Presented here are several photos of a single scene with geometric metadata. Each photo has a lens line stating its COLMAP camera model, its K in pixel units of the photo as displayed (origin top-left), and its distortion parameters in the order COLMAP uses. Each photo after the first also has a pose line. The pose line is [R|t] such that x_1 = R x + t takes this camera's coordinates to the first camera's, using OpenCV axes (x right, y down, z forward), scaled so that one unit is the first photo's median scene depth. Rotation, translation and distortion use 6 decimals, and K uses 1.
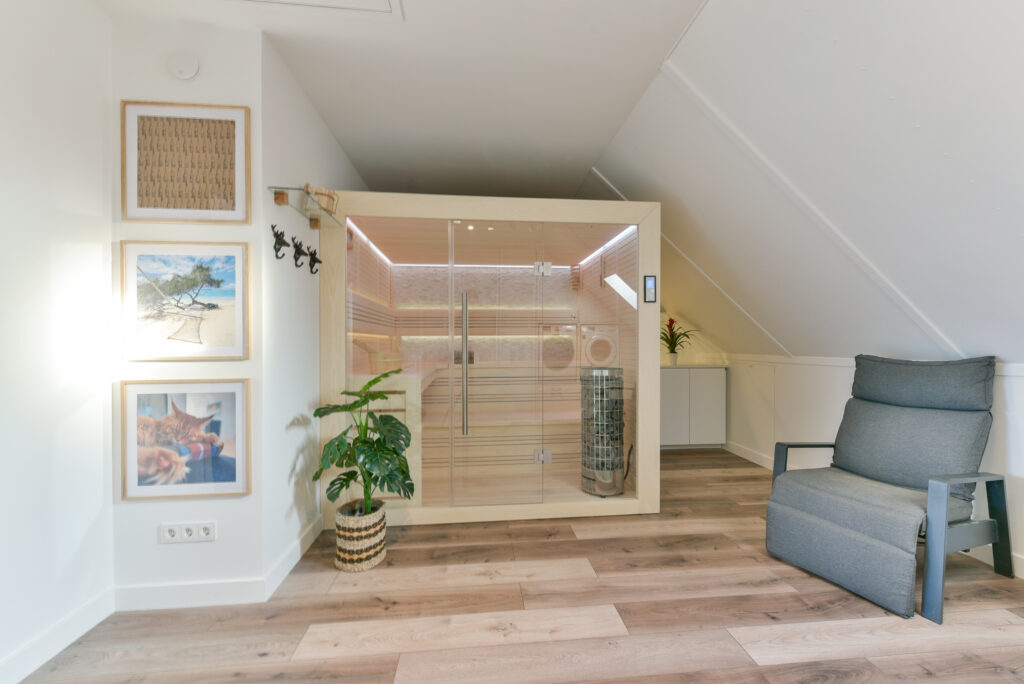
lens RADIAL K [[408.4, 0, 515.0], [0, 408.4, 342.5], [0, 0, 1]] dist [0.001763, -0.001560]
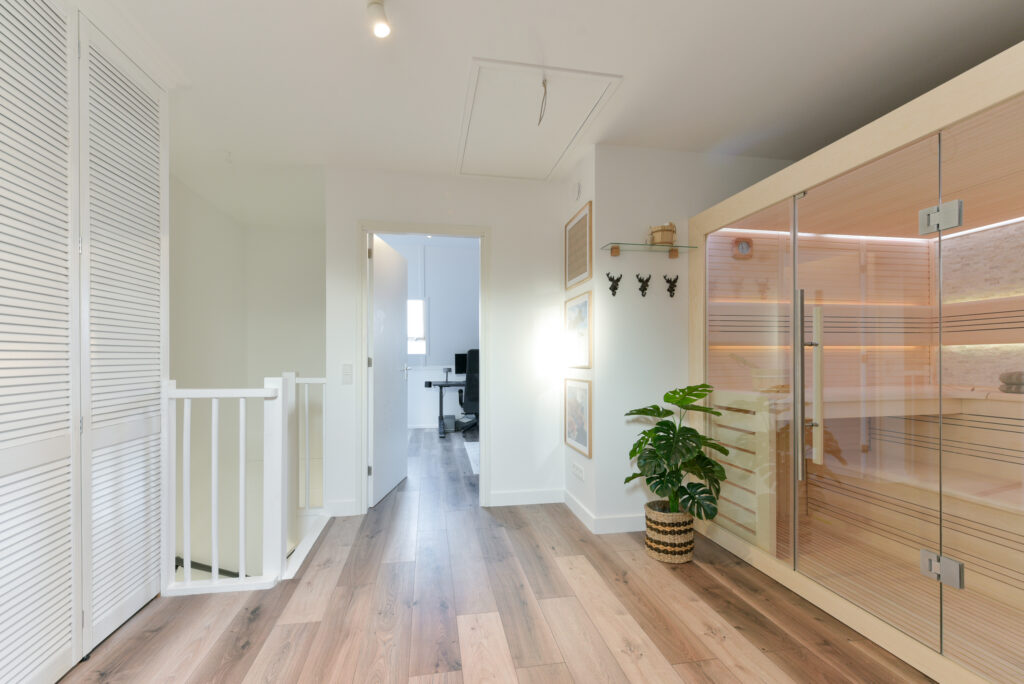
lens RADIAL K [[408.4, 0, 478.0], [0, 408.4, 358.3], [0, 0, 1]] dist [0.001763, -0.001560]
pose [[0.019660, -0.007640, -0.999778, 0.727657], [0.003965, 0.999964, -0.007563, 0.012728], [0.999799, -0.003816, 0.019690, 0.481578]]
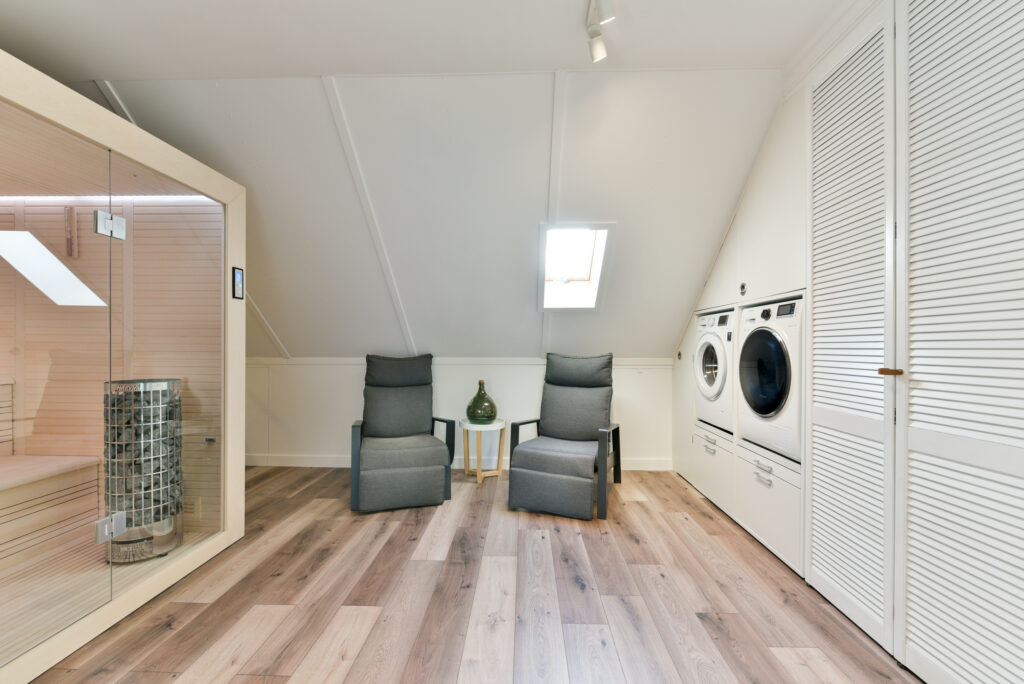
lens RADIAL K [[412.8, 0, 519.8], [0, 412.8, 350.8], [0, 0, 1]] dist [-0.002716, -0.000650]
pose [[0.107704, -0.006692, 0.994160, -0.602669], [-0.004157, 0.999966, 0.007182, 0.004512], [-0.994174, -0.004907, 0.107673, 0.388017]]
